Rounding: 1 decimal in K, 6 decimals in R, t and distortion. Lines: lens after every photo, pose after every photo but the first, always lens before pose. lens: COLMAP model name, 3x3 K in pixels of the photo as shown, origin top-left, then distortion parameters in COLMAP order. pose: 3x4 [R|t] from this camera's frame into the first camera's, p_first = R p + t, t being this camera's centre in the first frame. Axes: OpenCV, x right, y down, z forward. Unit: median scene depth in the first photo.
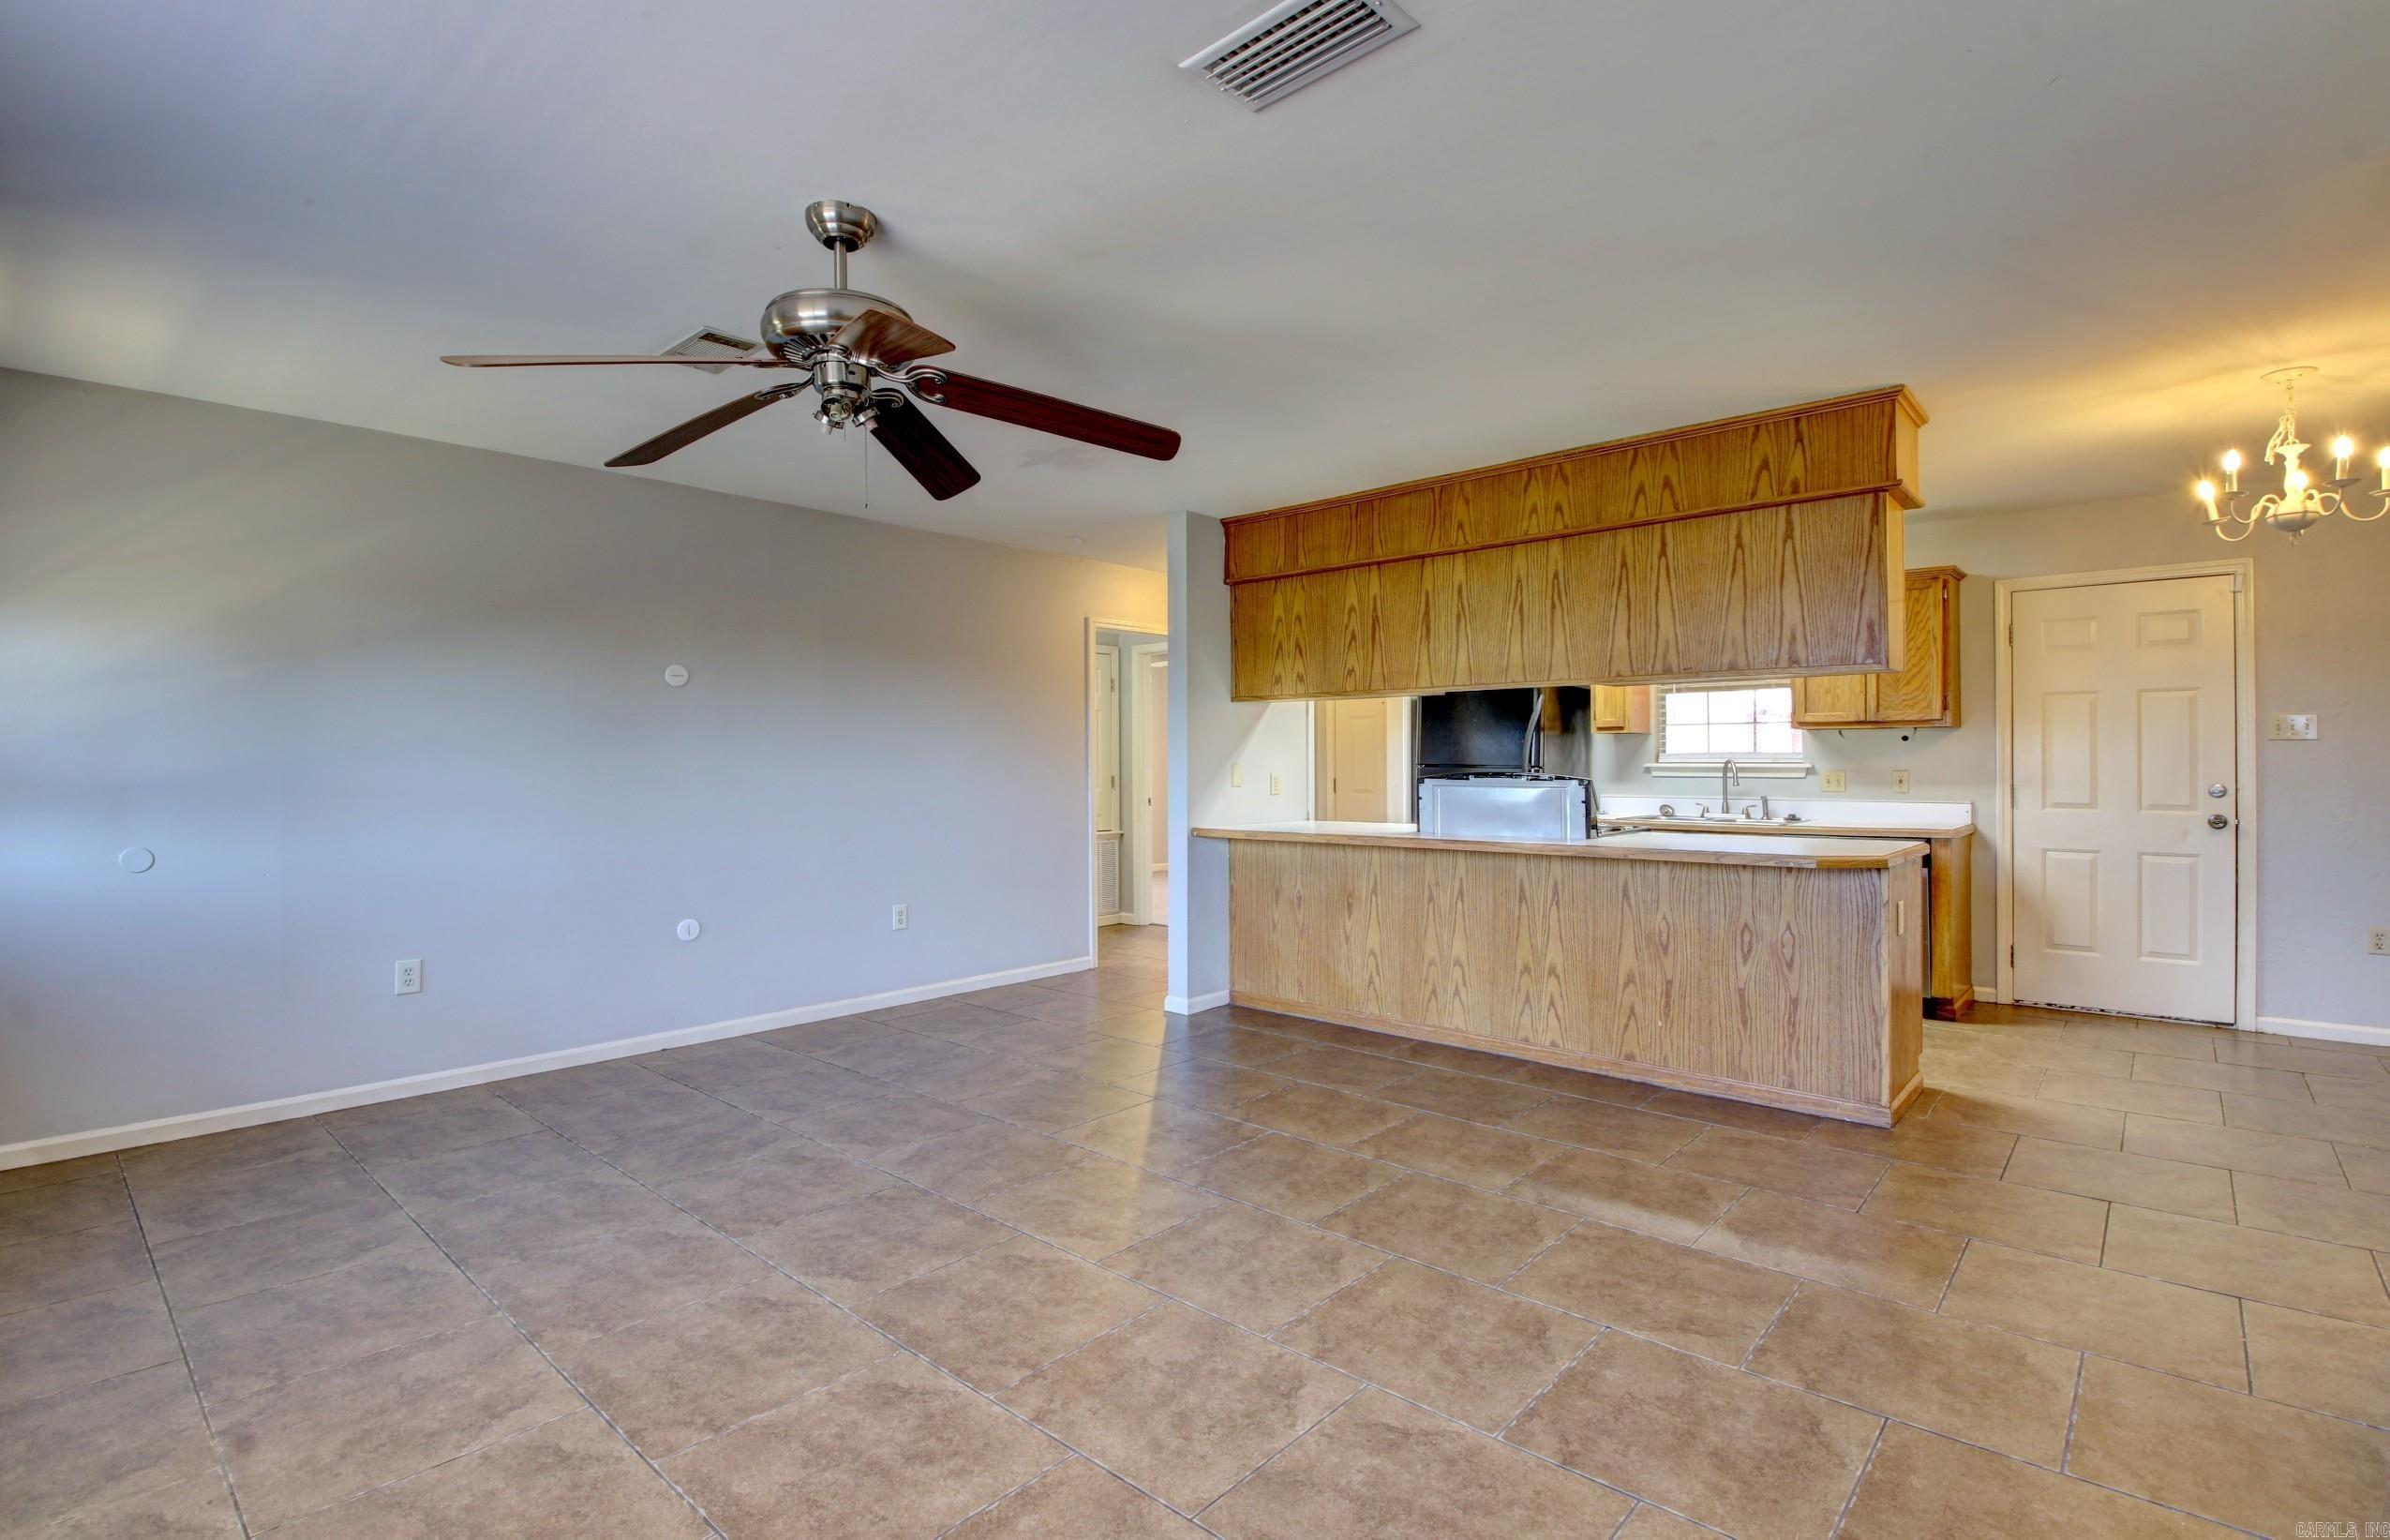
lens RADIAL K [[1135.8, 0, 1186.3], [0, 1135.8, 760.8], [0, 0, 1]] dist [0.024965, -0.036354]
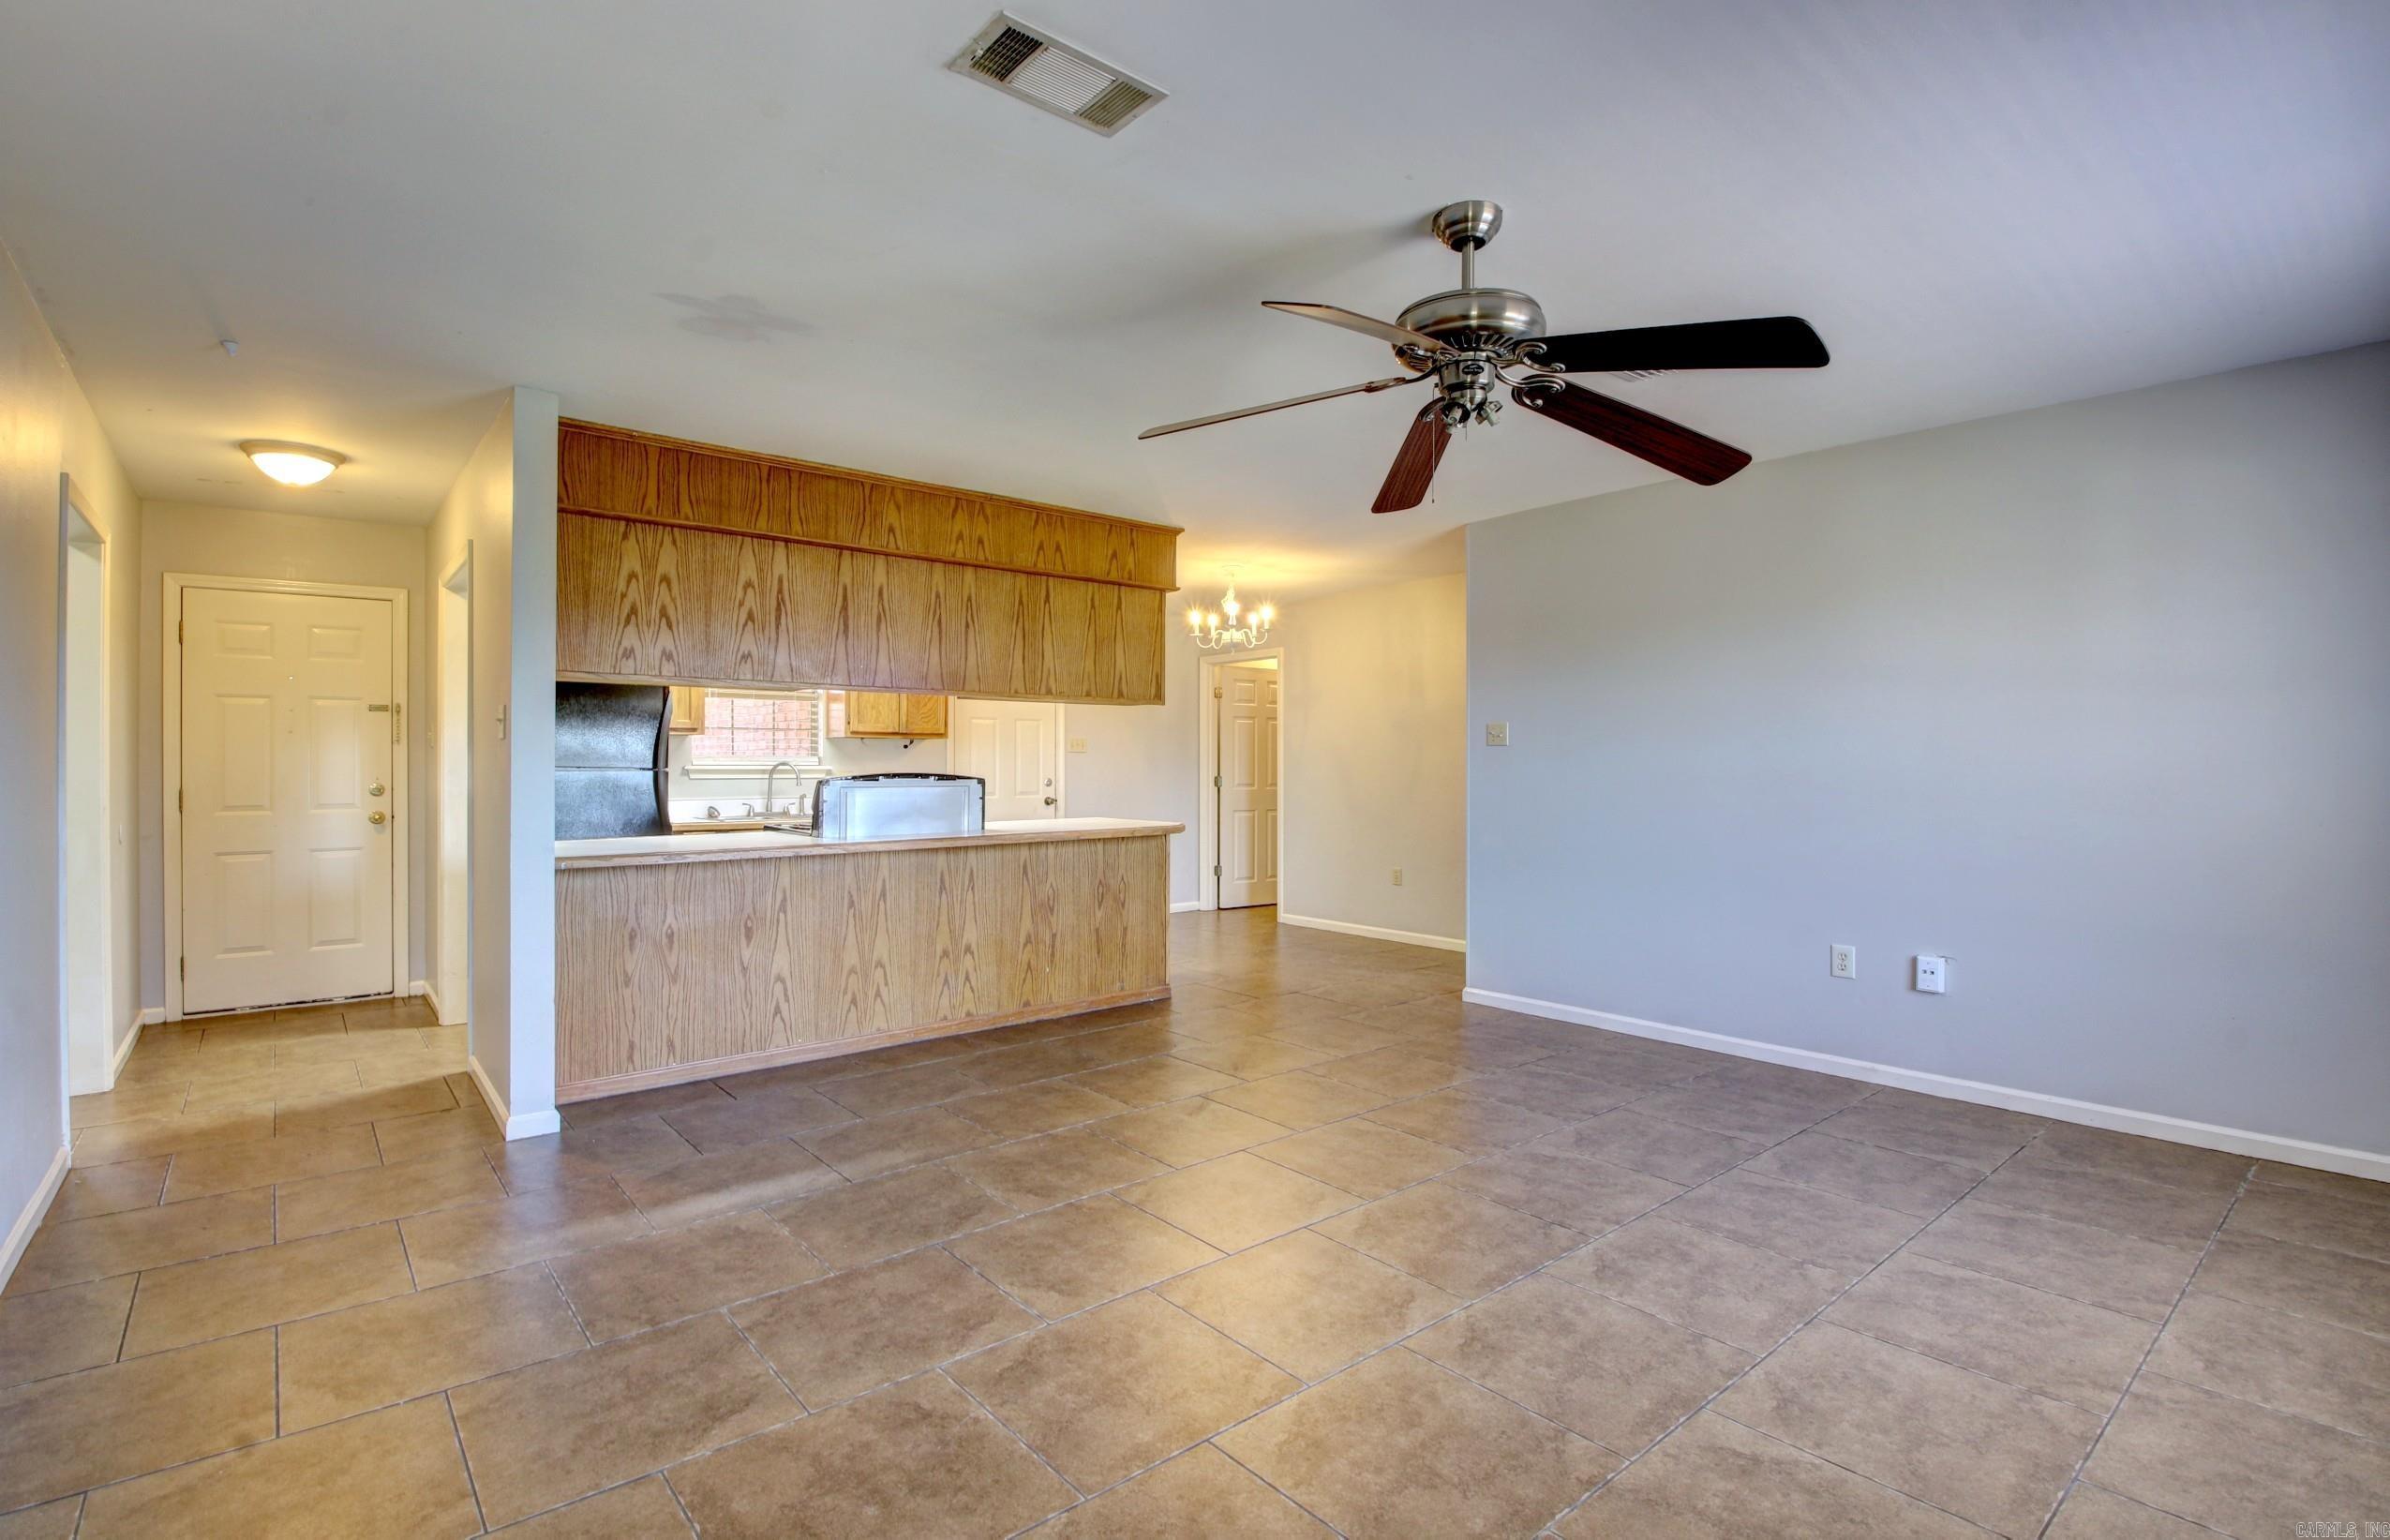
lens RADIAL K [[1101.8, 0, 1222.4], [0, 1101.8, 761.6], [0, 0, 1]] dist [0.048917, -0.055227]
pose [[0.111623, 0.006111, 0.993732, -0.710869], [-0.002350, 0.999980, -0.005885, 0.004824], [-0.993748, -0.001679, 0.111636, 0.605302]]
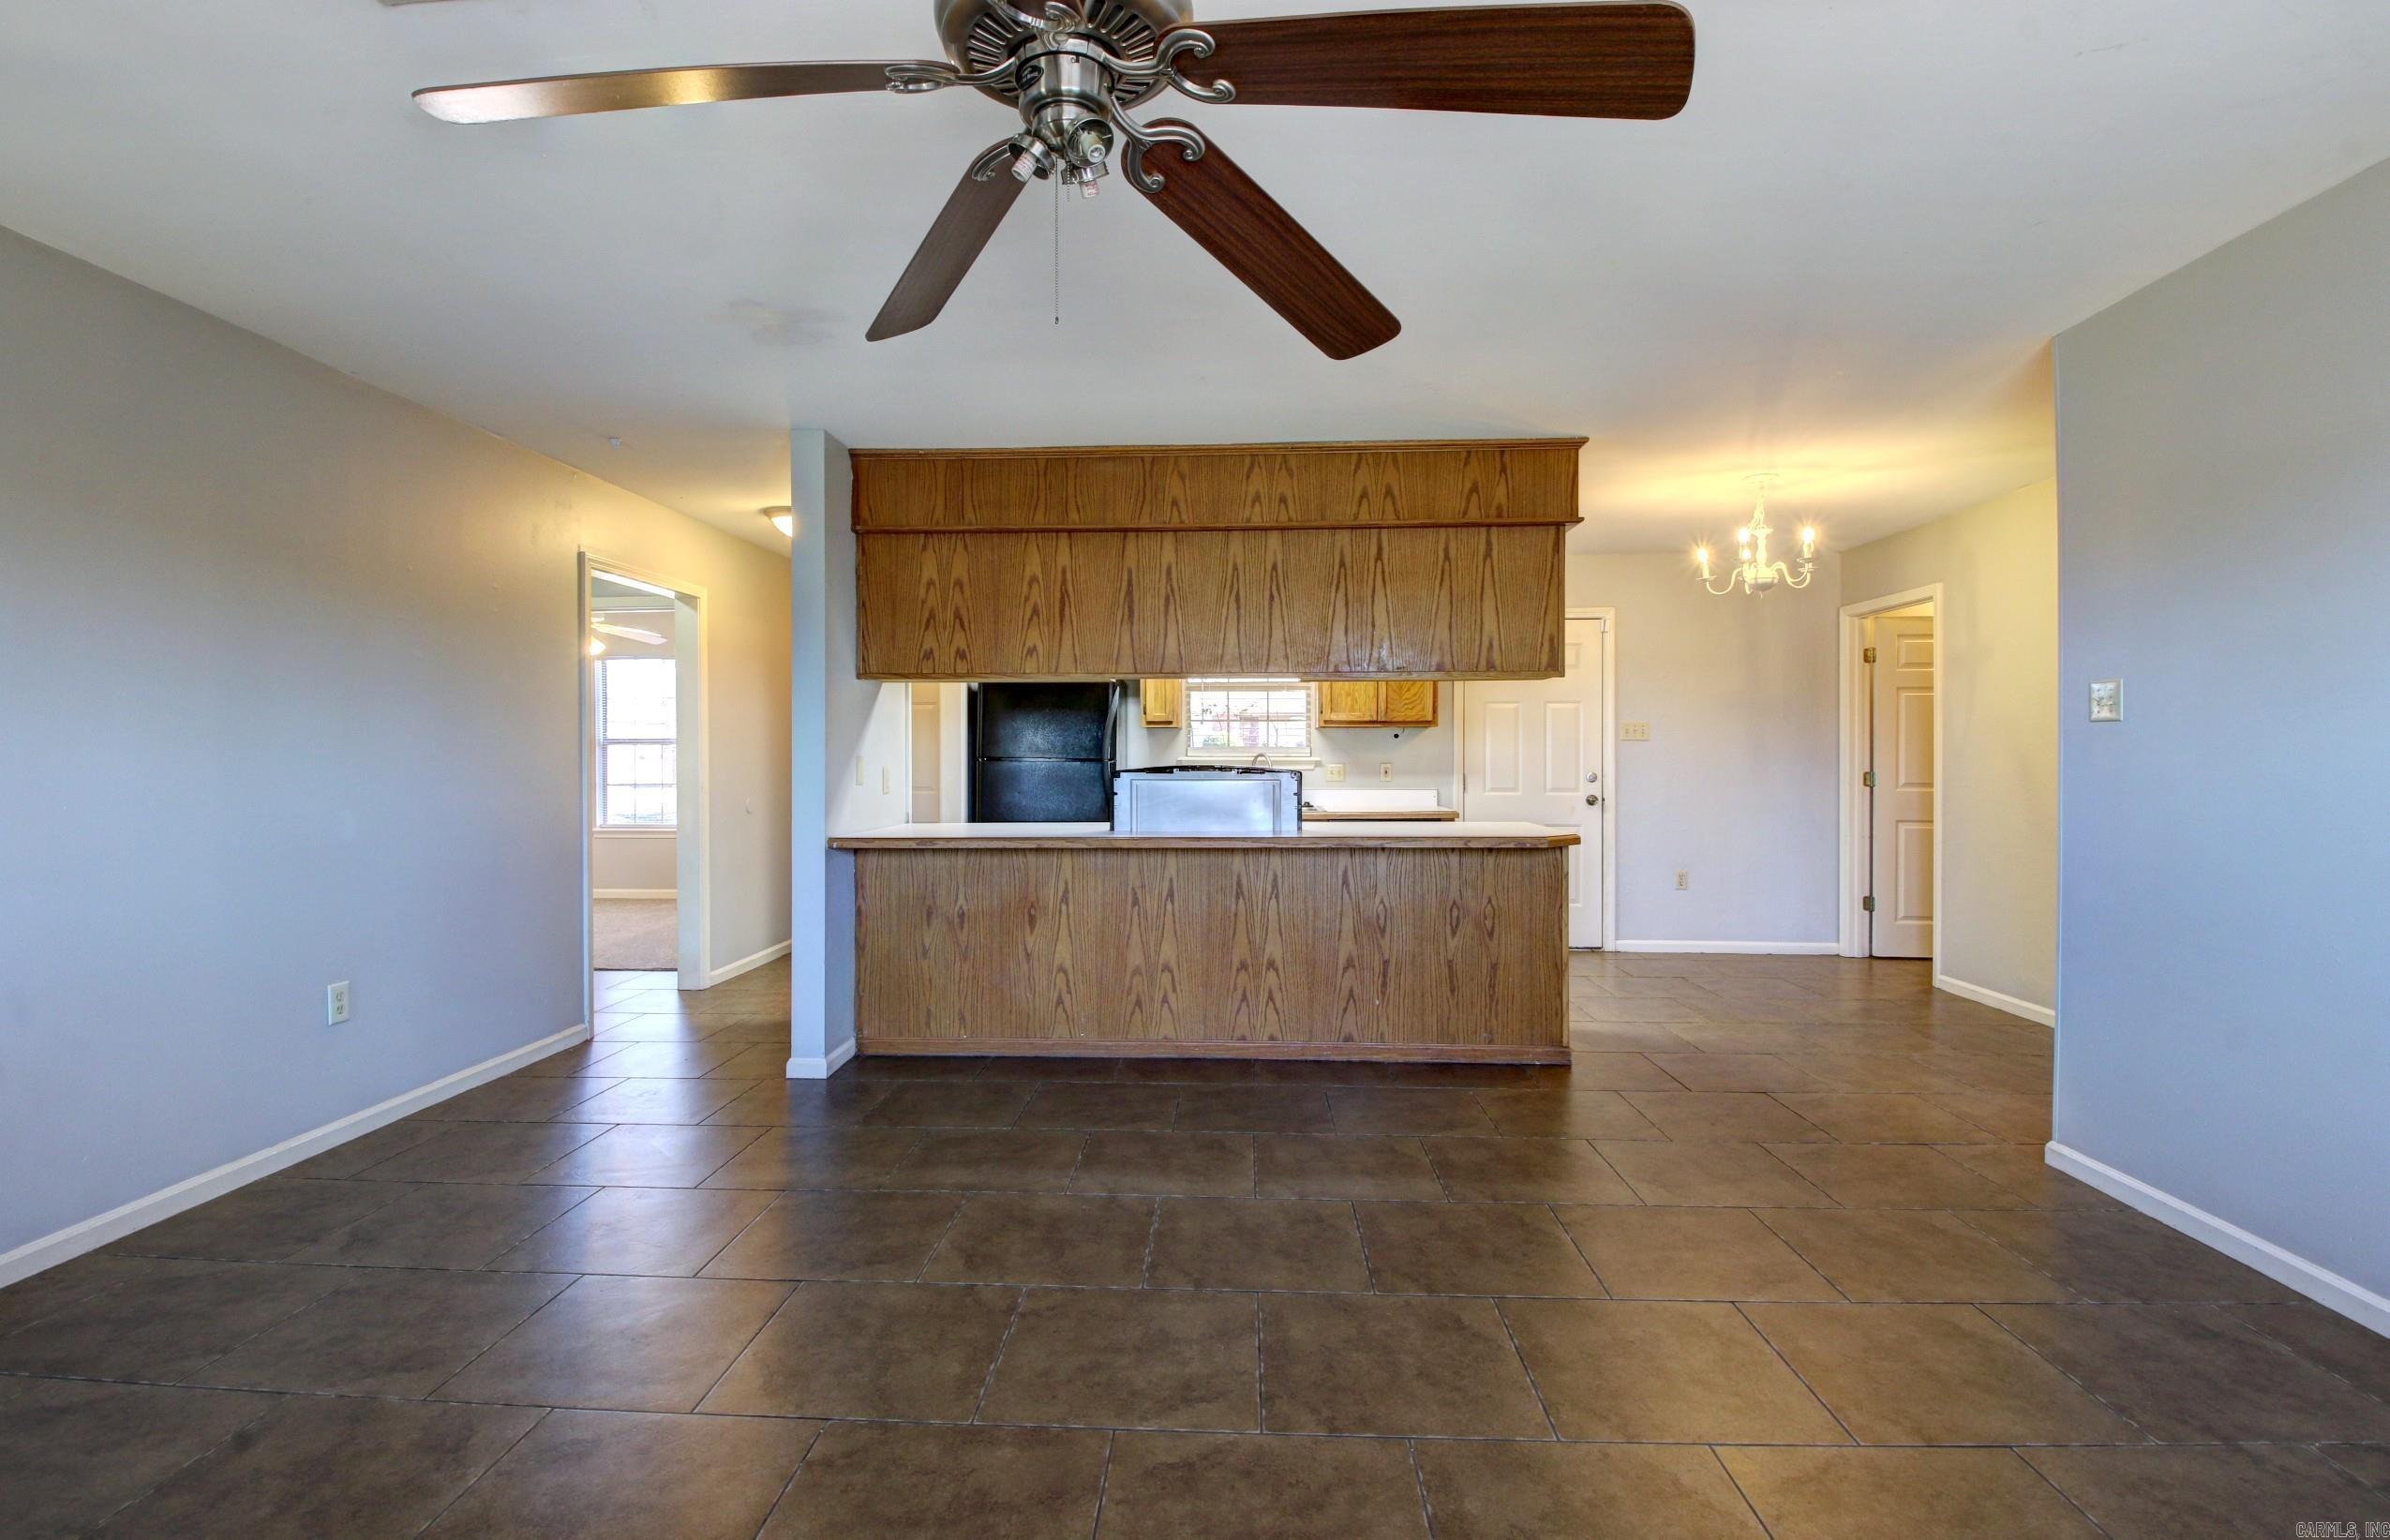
lens RADIAL K [[1121.3, 0, 1202.8], [0, 1121.3, 762.3], [0, 0, 1]] dist [0.025383, -0.035879]
pose [[0.765916, -0.001137, 0.642940, -0.340989], [-0.002786, 0.999983, 0.005087, 0.002854], [-0.642935, -0.005688, 0.765900, 0.278566]]
